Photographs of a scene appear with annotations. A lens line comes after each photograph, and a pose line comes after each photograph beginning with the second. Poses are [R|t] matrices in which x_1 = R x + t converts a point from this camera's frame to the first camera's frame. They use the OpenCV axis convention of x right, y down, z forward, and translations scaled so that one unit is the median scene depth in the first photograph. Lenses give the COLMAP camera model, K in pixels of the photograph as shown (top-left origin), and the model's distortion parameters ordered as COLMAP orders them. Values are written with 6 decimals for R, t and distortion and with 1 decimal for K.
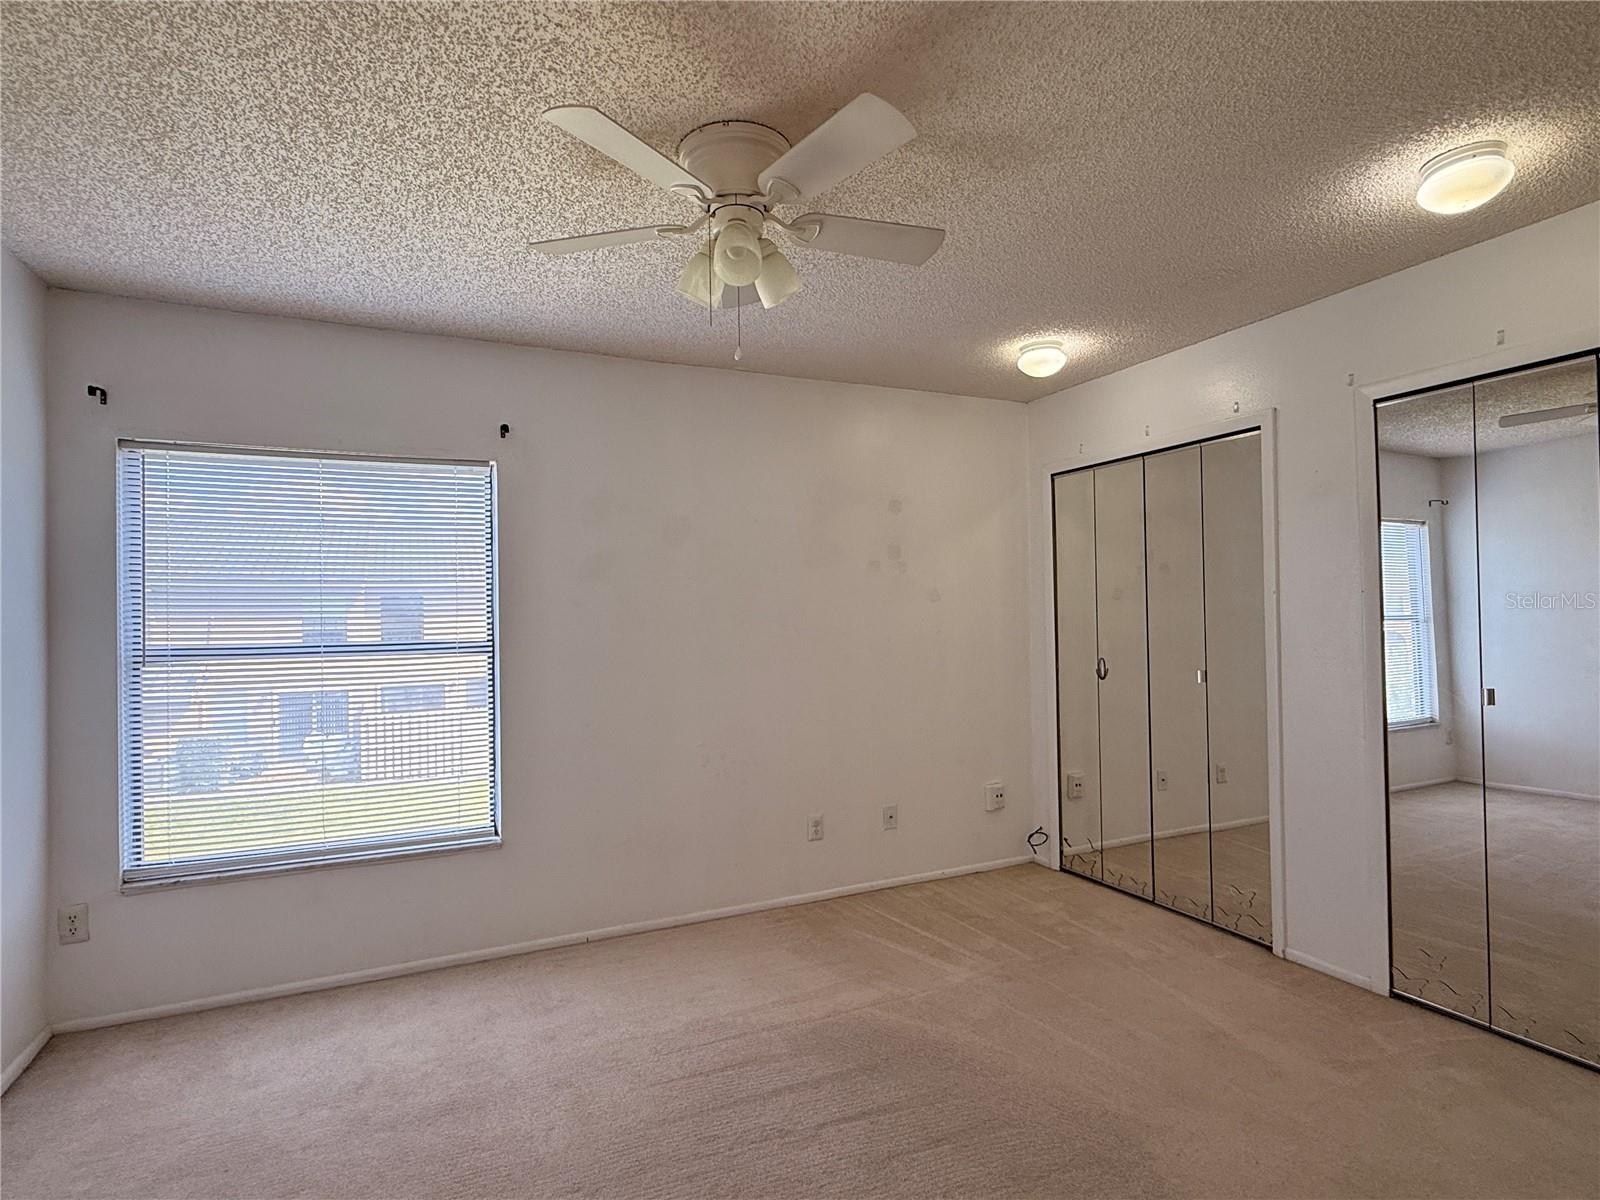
lens RADIAL K [[836.5, 0, 800.0], [0, 836.5, 600.0], [0, 0, 1]] dist [0.022461, 0.000781]
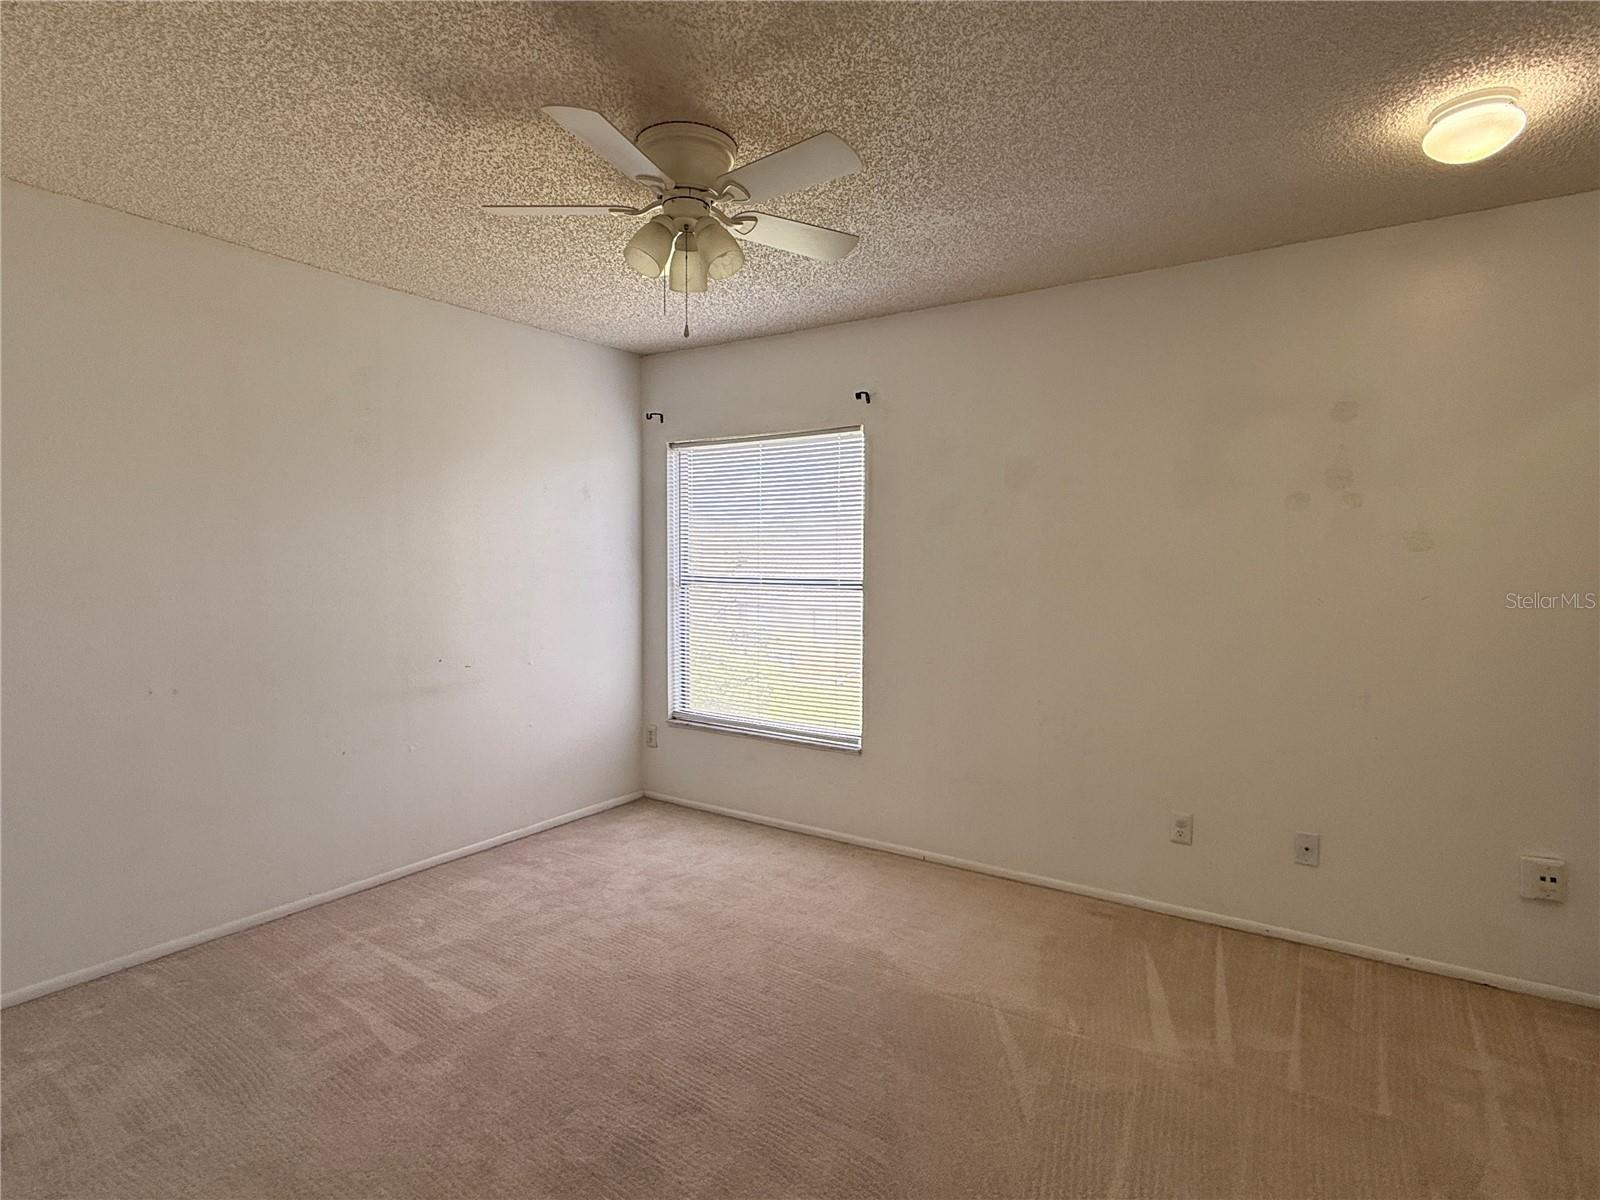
lens RADIAL K [[836.5, 0, 800.0], [0, 836.5, 600.0], [0, 0, 1]] dist [0.022461, 0.000781]
pose [[0.537954, 0.059671, -0.840860, 0.579547], [-0.004106, 0.997665, 0.068172, -0.002957], [0.842964, -0.033221, 0.536943, 0.306768]]
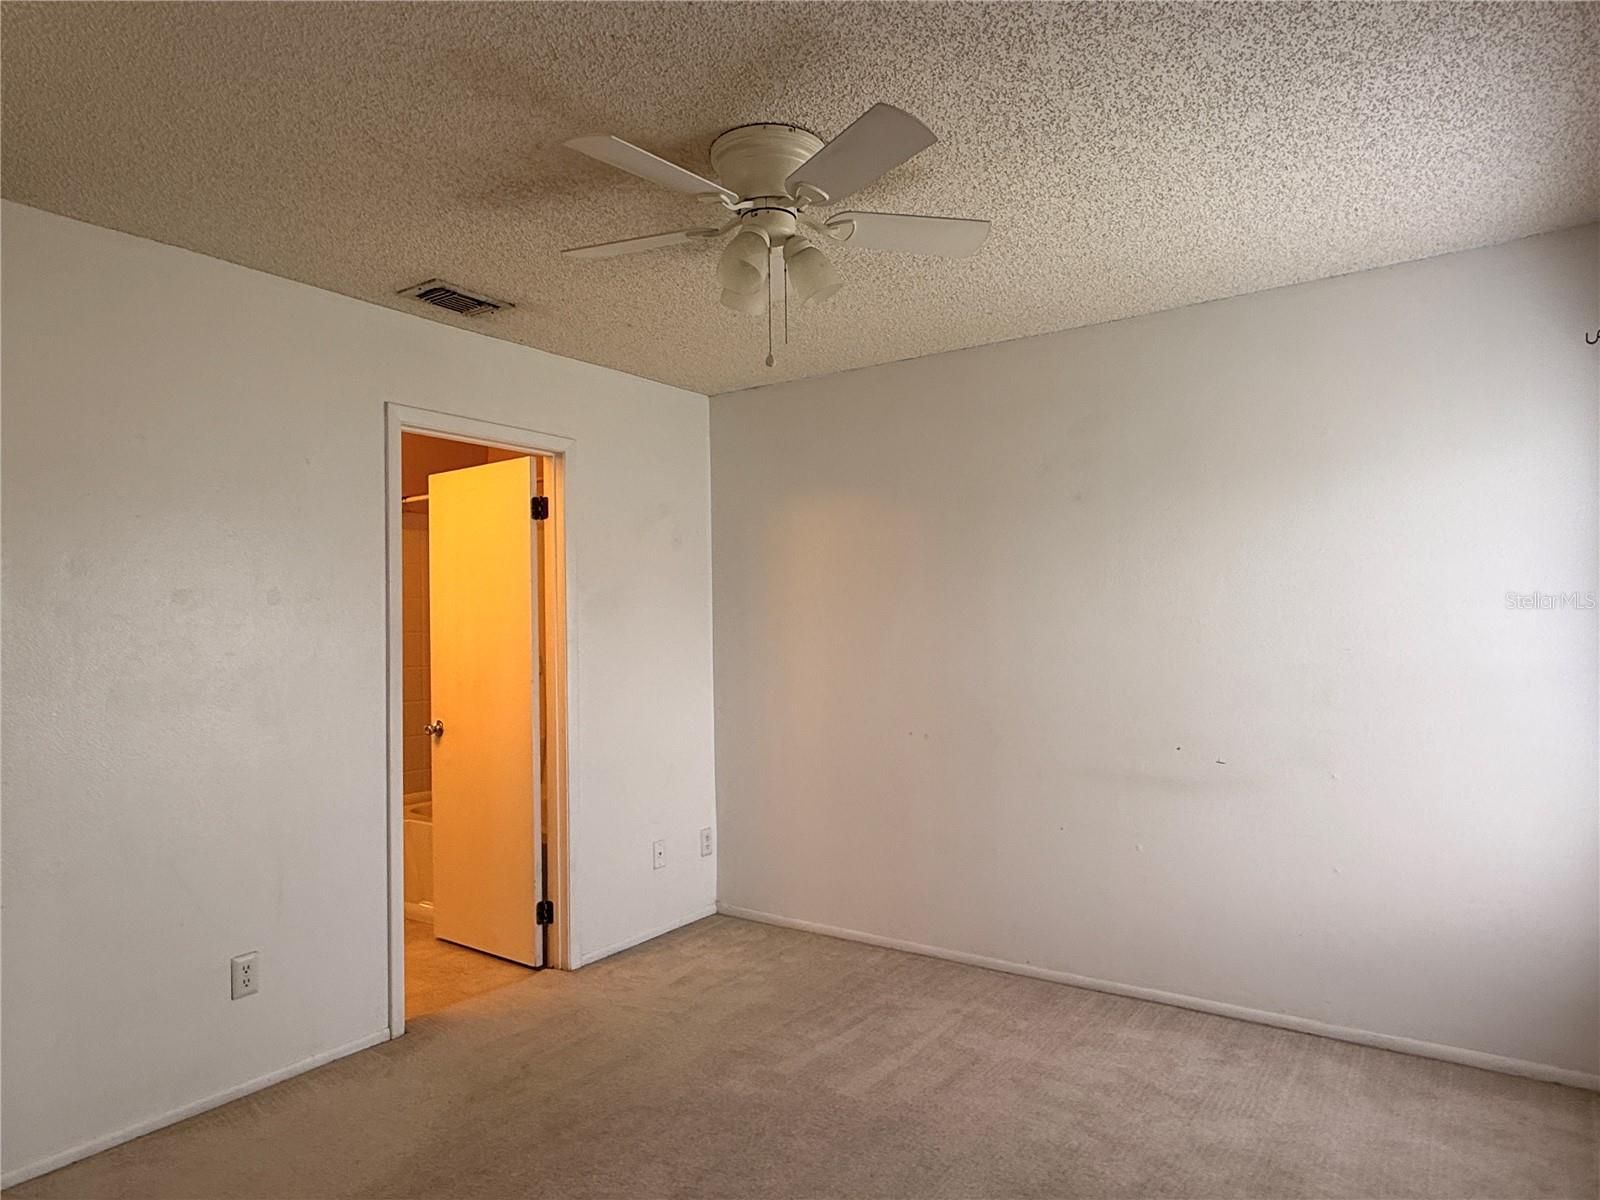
lens RADIAL K [[1019.9, 0, 800.0], [0, 1019.9, 600.0], [0, 0, 1]] dist [0.002877, 0.000315]
pose [[-0.855308, 0.011999, -0.517981, 0.299859], [0.030742, 0.999146, -0.027618, 0.016339], [0.517207, -0.039545, -0.854946, 1.194206]]
